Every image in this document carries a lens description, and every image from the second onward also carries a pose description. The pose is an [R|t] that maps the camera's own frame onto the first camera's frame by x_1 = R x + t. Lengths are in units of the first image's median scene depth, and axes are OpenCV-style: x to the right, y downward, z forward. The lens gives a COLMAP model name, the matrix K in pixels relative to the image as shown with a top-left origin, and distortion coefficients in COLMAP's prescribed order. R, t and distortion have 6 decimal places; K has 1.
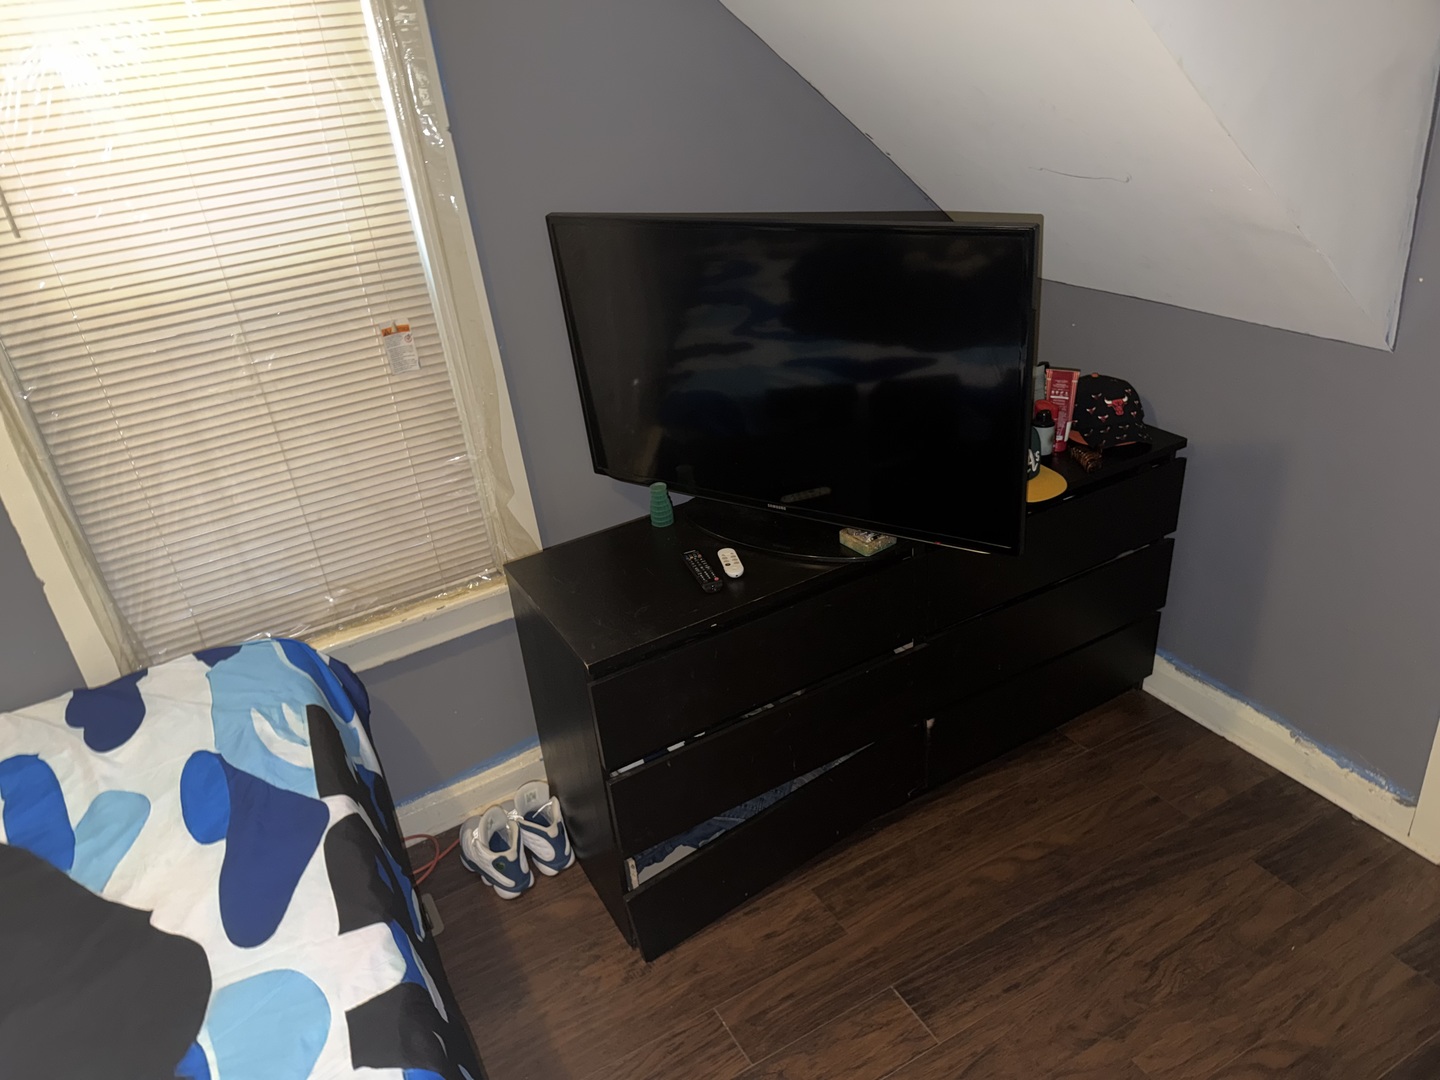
lens RADIAL K [[997.3, 0, 720.0], [0, 997.3, 540.0], [0, 0, 1]] dist [0.084905, -0.135654]
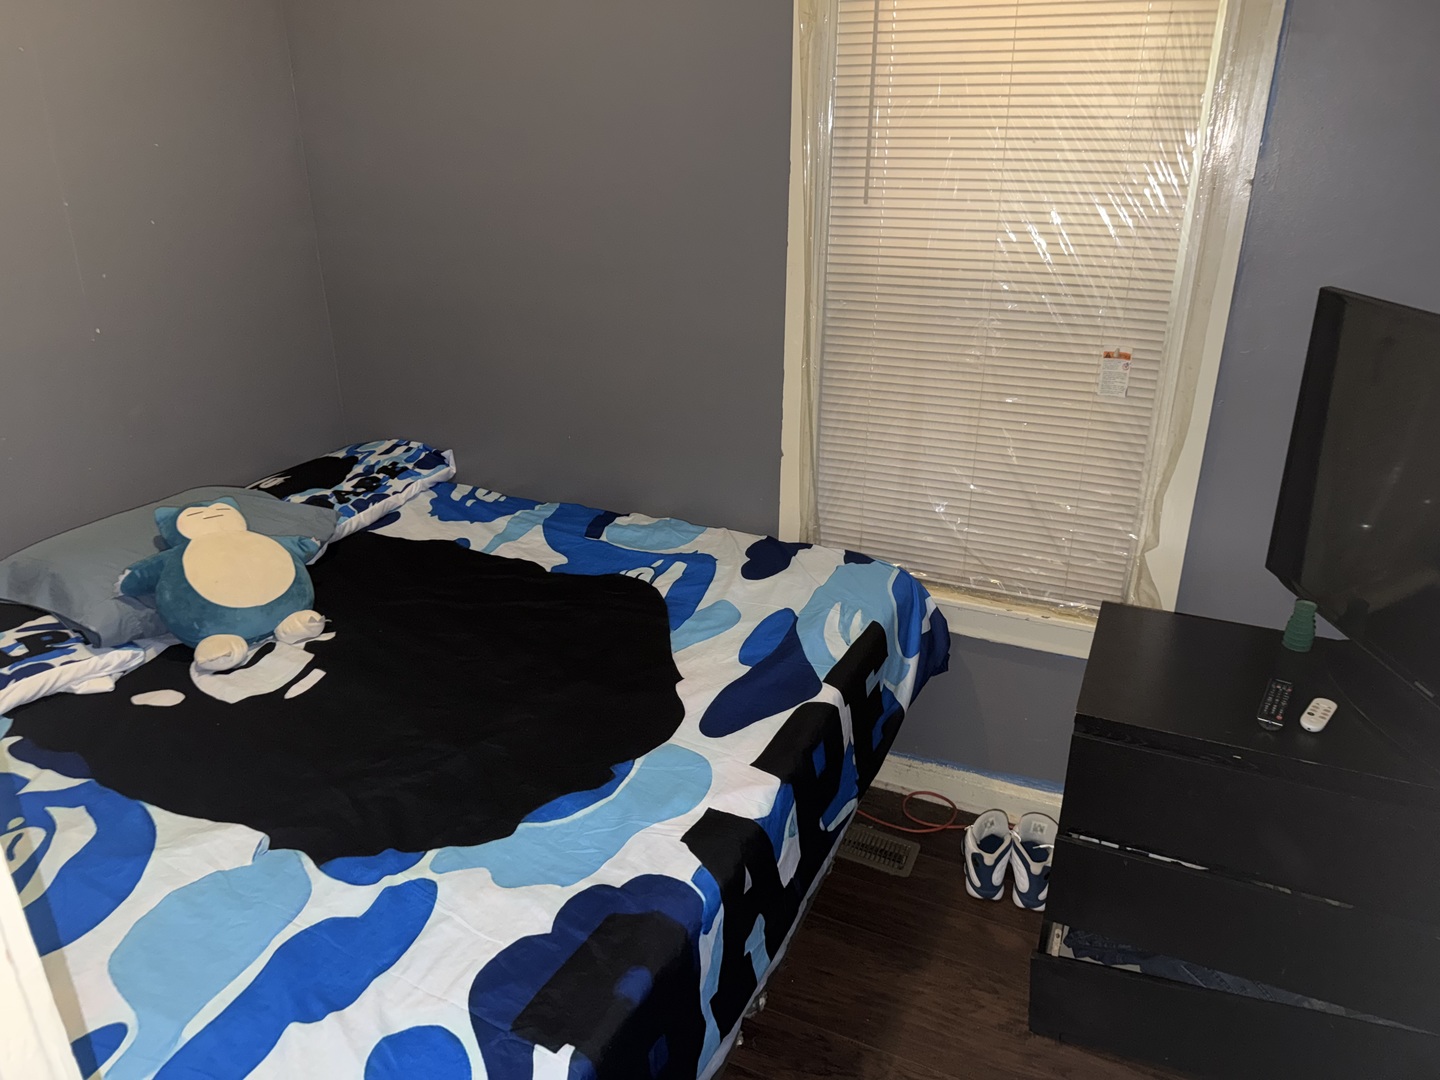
lens RADIAL K [[997.3, 0, 720.0], [0, 997.3, 540.0], [0, 0, 1]] dist [0.084905, -0.135654]
pose [[0.590033, 0.404743, -0.698602, 0.248963], [-0.423809, 0.891741, 0.158696, -0.029991], [0.687203, 0.202438, 0.697690, 0.026508]]
